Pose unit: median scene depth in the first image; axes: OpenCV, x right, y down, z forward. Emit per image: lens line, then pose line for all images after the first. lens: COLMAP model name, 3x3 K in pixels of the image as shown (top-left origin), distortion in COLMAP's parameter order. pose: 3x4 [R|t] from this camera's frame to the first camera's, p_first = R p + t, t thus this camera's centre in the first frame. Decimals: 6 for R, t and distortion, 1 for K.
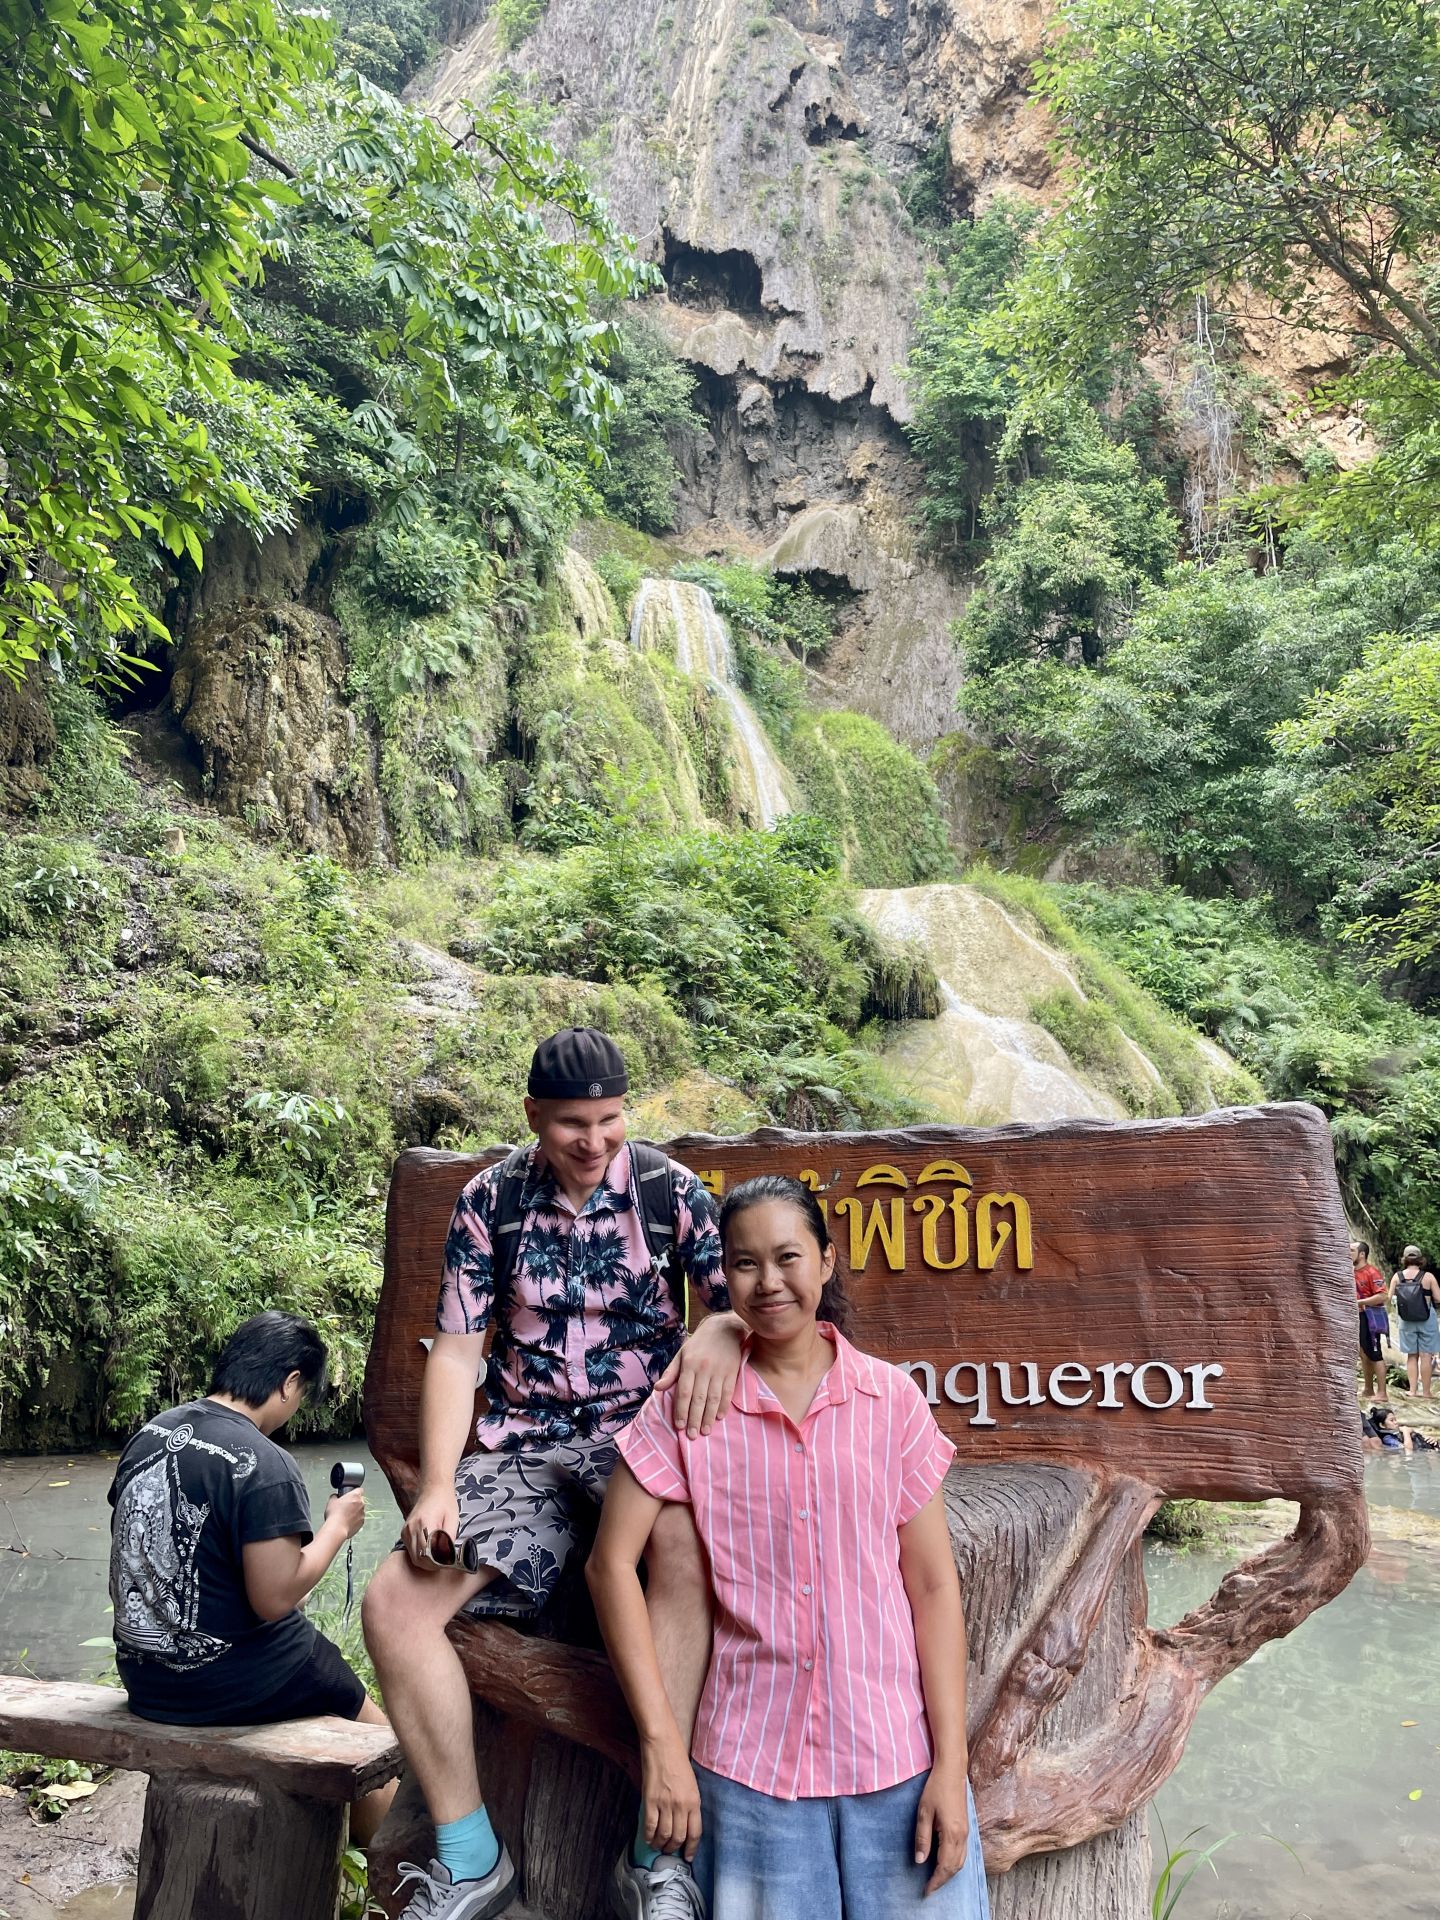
lens RADIAL K [[1435.3, 0, 727.5], [0, 1435.3, 958.8], [0, 0, 1]] dist [0.091820, -0.119270]
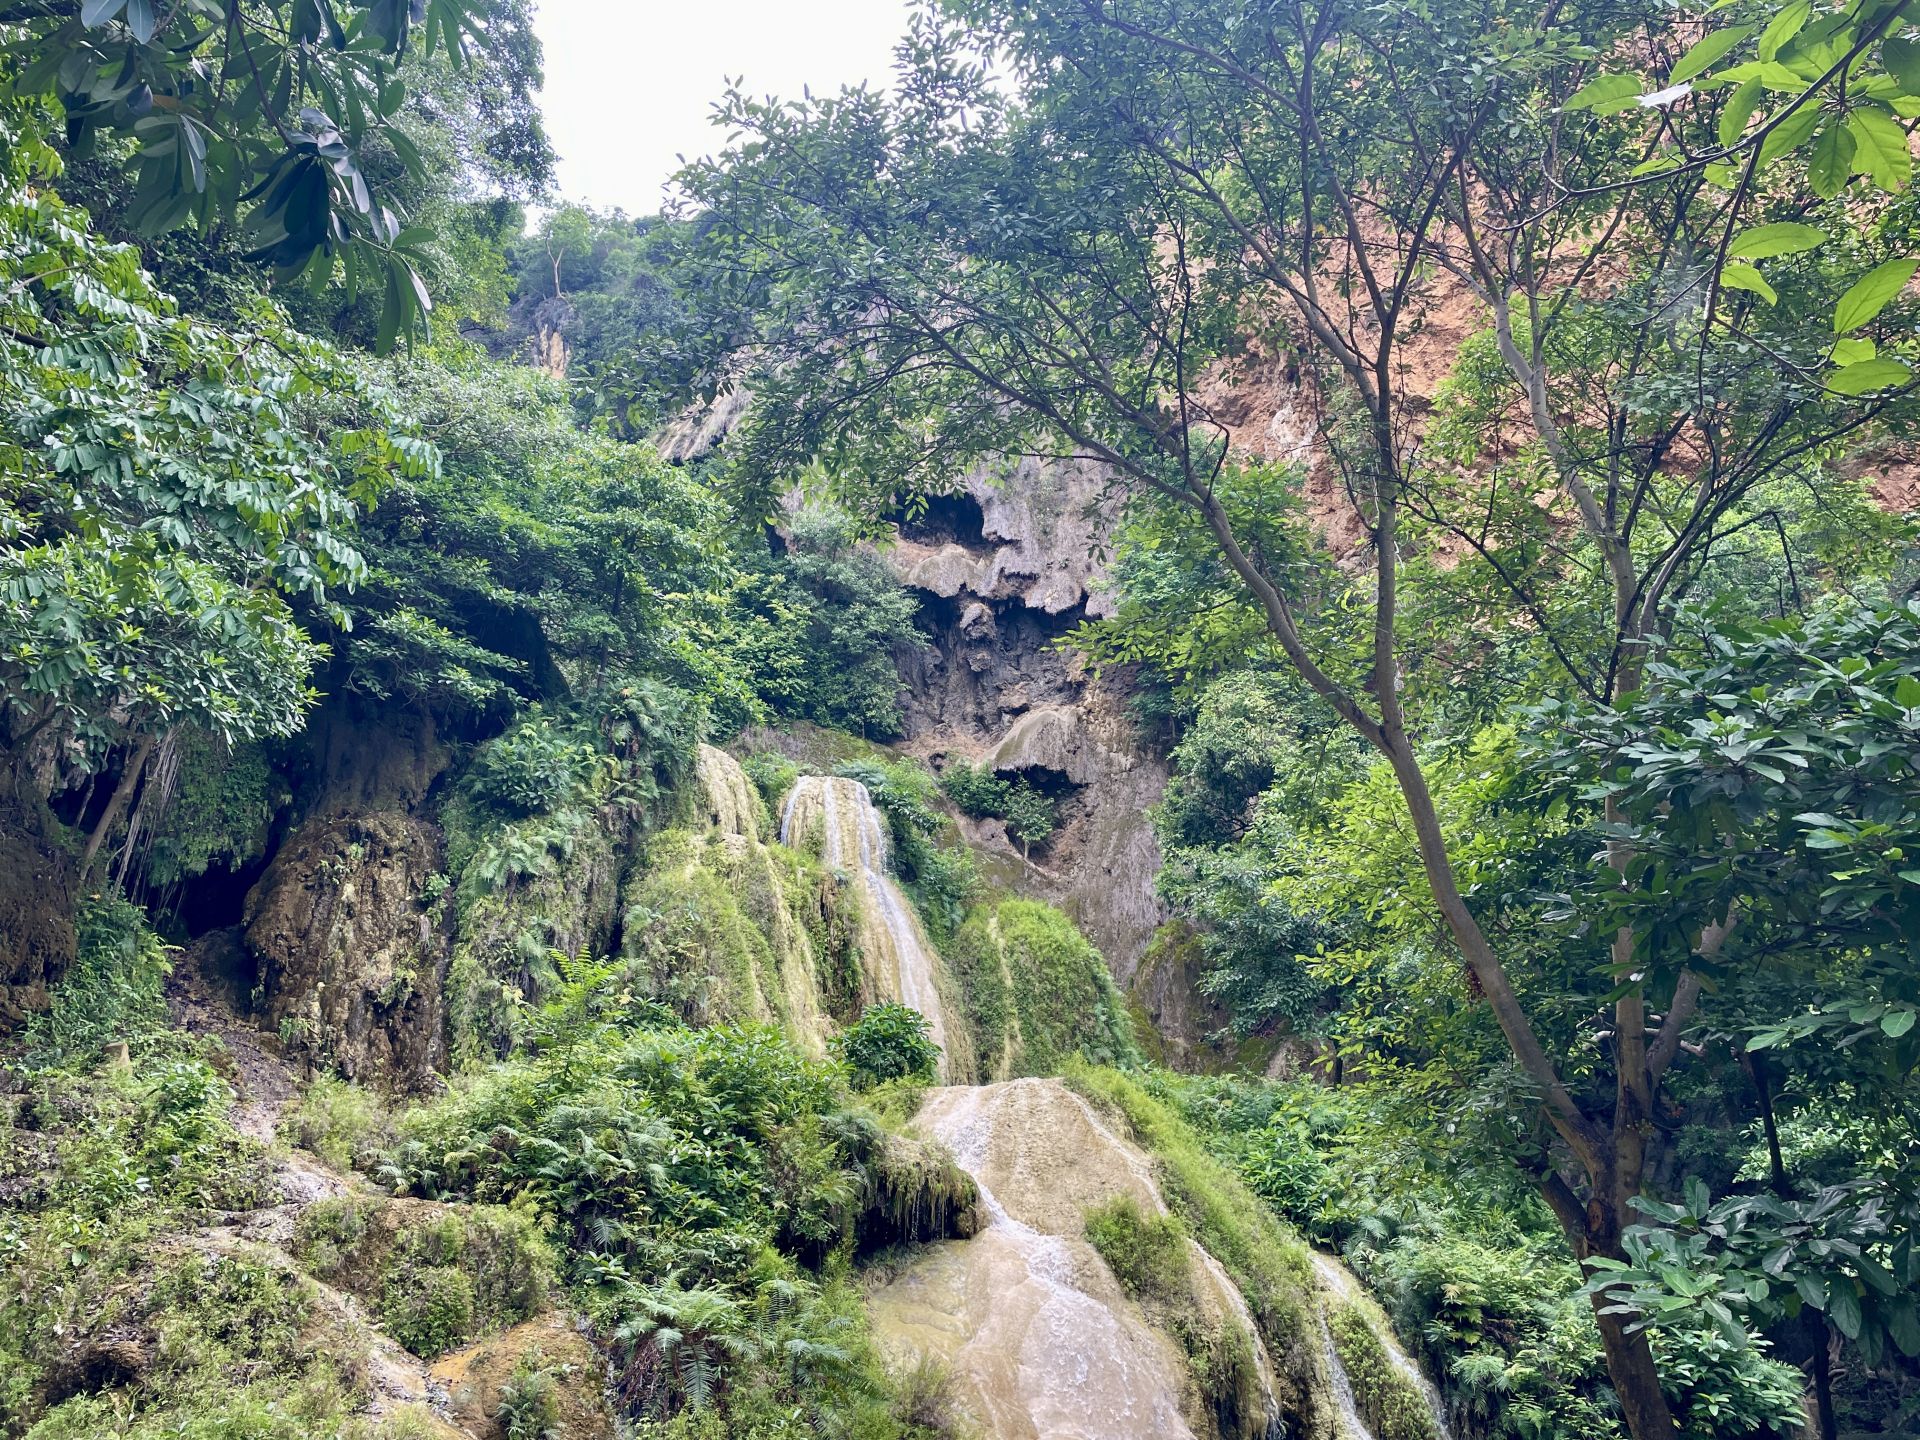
lens RADIAL K [[1435.3, 0, 956.6], [0, 1435.3, 702.2], [0, 0, 1]] dist [0.091820, -0.119270]
pose [[0.996549, -0.048476, -0.067387, 0.183459], [0.024843, 0.948731, -0.315108, 0.009129], [0.079207, 0.312347, 0.946660, 0.067246]]
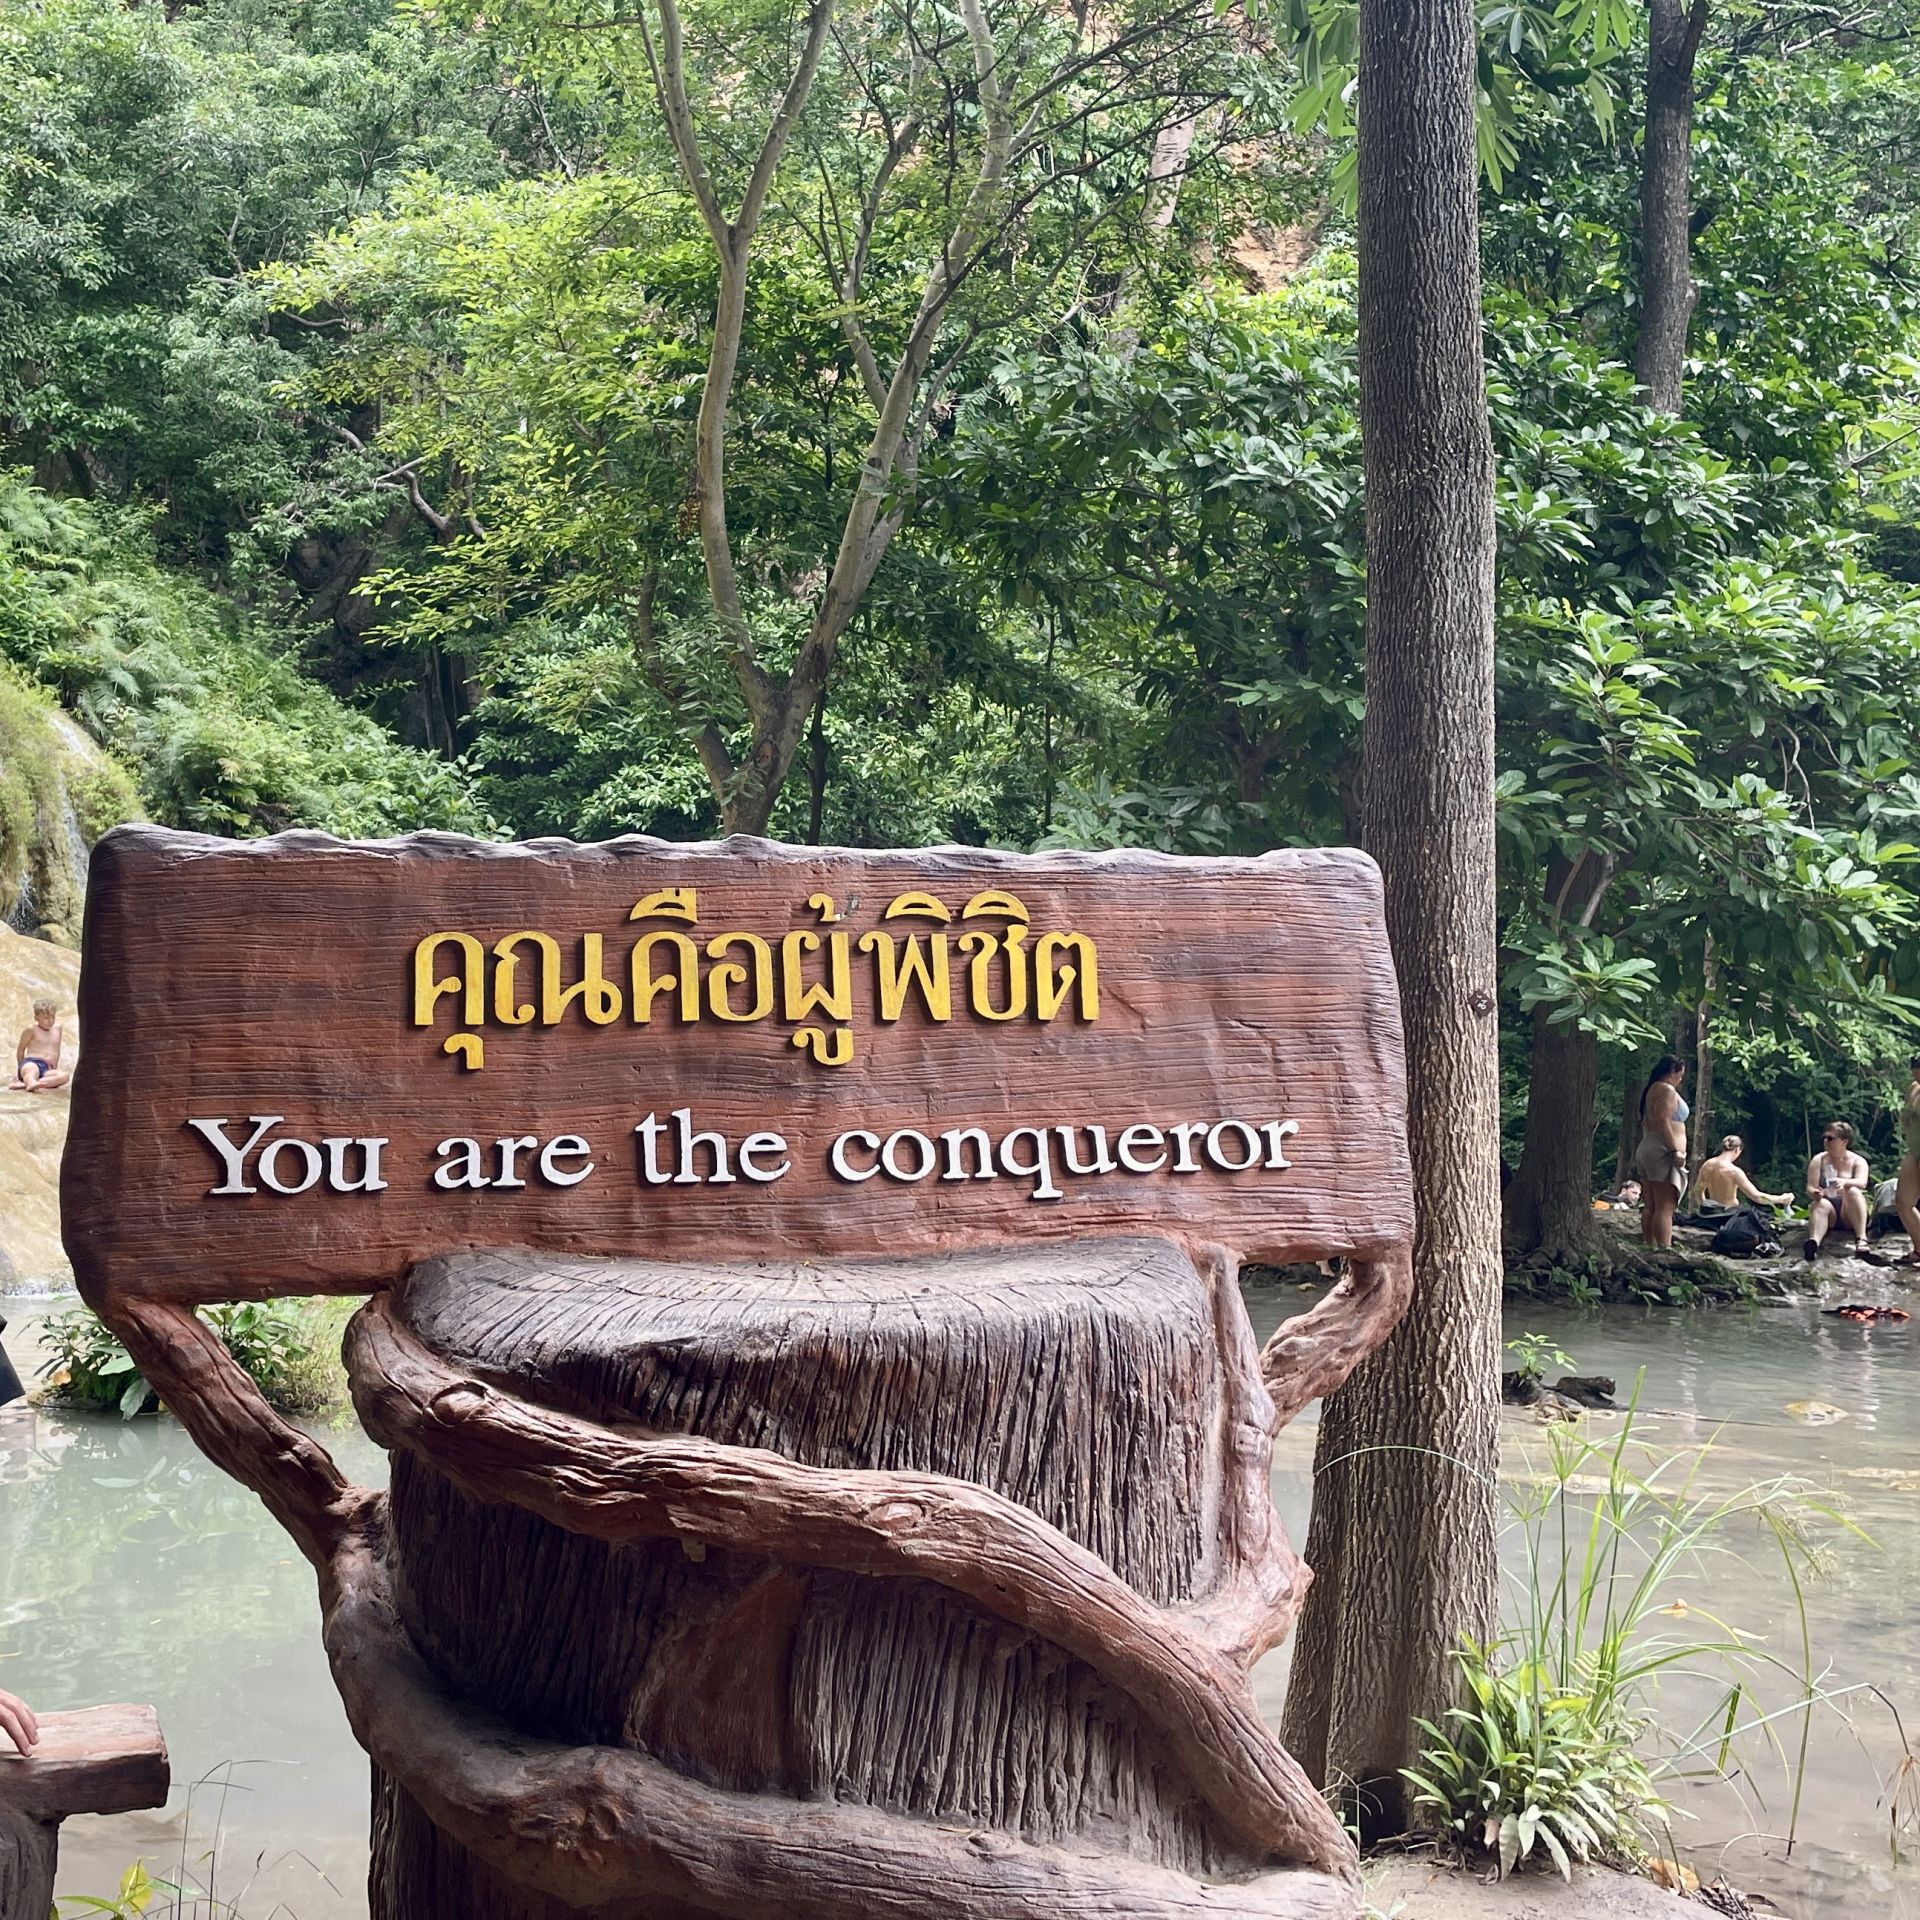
lens RADIAL K [[2239.3, 0, 740.8], [0, 2239.3, 785.9], [0, 0, 1]] dist [0.080990, 0.000000]
pose [[0.775908, 0.080080, 0.625743, -0.066554], [-0.136040, 0.989812, 0.042014, 0.004073], [-0.616004, -0.117726, 0.778897, 0.008856]]
